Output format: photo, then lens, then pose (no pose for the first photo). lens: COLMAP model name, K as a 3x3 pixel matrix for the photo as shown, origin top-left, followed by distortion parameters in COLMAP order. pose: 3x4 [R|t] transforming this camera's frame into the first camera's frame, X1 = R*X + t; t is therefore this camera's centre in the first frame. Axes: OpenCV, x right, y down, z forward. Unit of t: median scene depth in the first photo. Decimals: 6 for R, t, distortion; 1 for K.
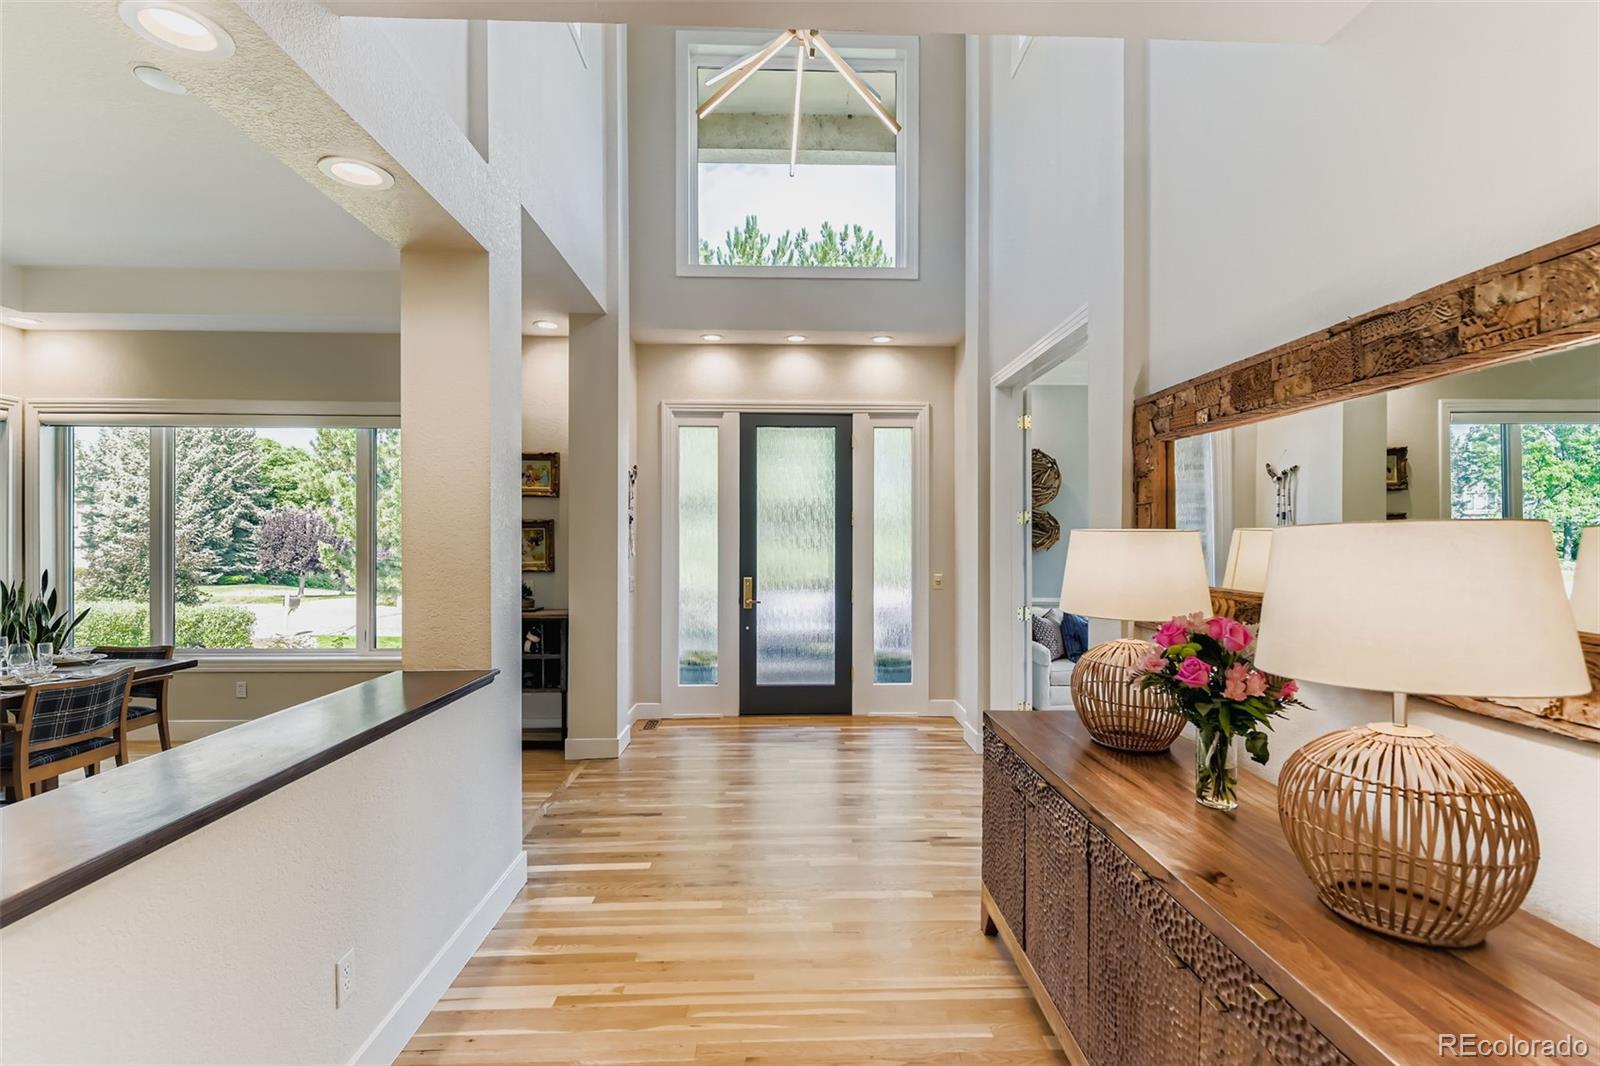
lens RADIAL K [[712.6, 0, 808.6], [0, 712.6, 537.2], [0, 0, 1]] dist [0.011429, -0.001465]
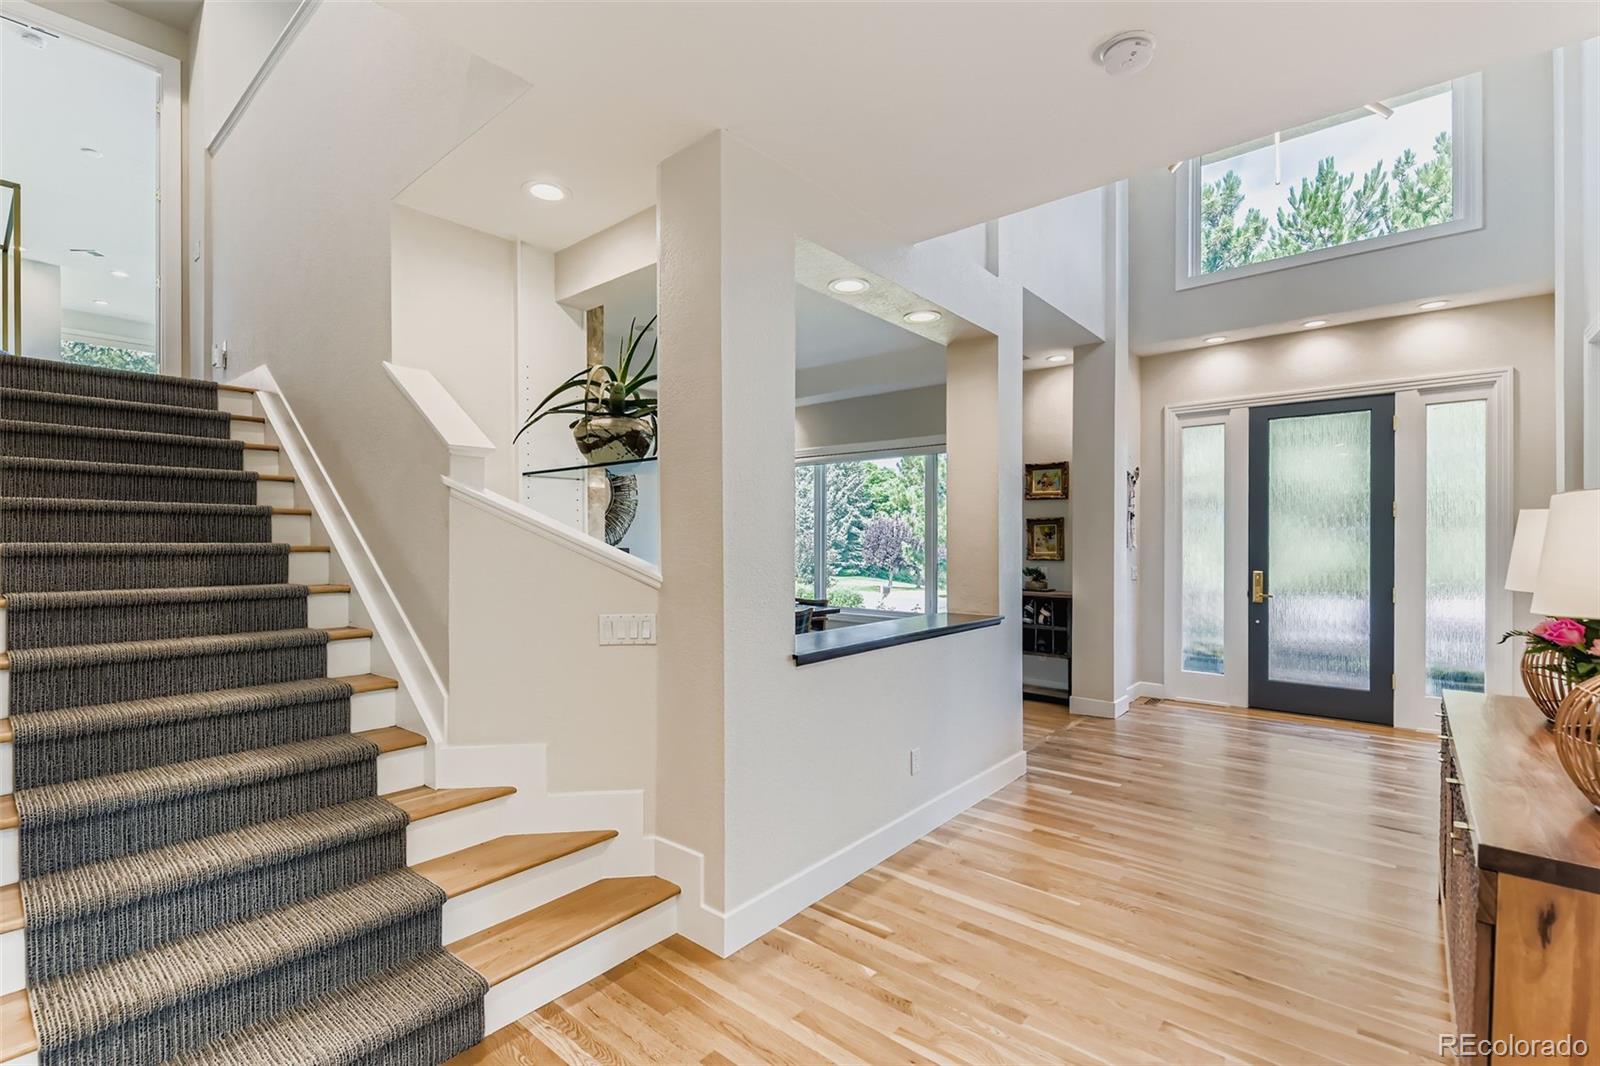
lens RADIAL K [[712.6, 0, 803.1], [0, 712.6, 541.7], [0, 0, 1]] dist [0.011429, -0.001465]
pose [[0.739845, 0.000615, -0.672777, 0.117984], [0.000418, 0.999999, 0.001373, 0.013212], [0.672778, -0.001297, 0.739844, -0.173153]]
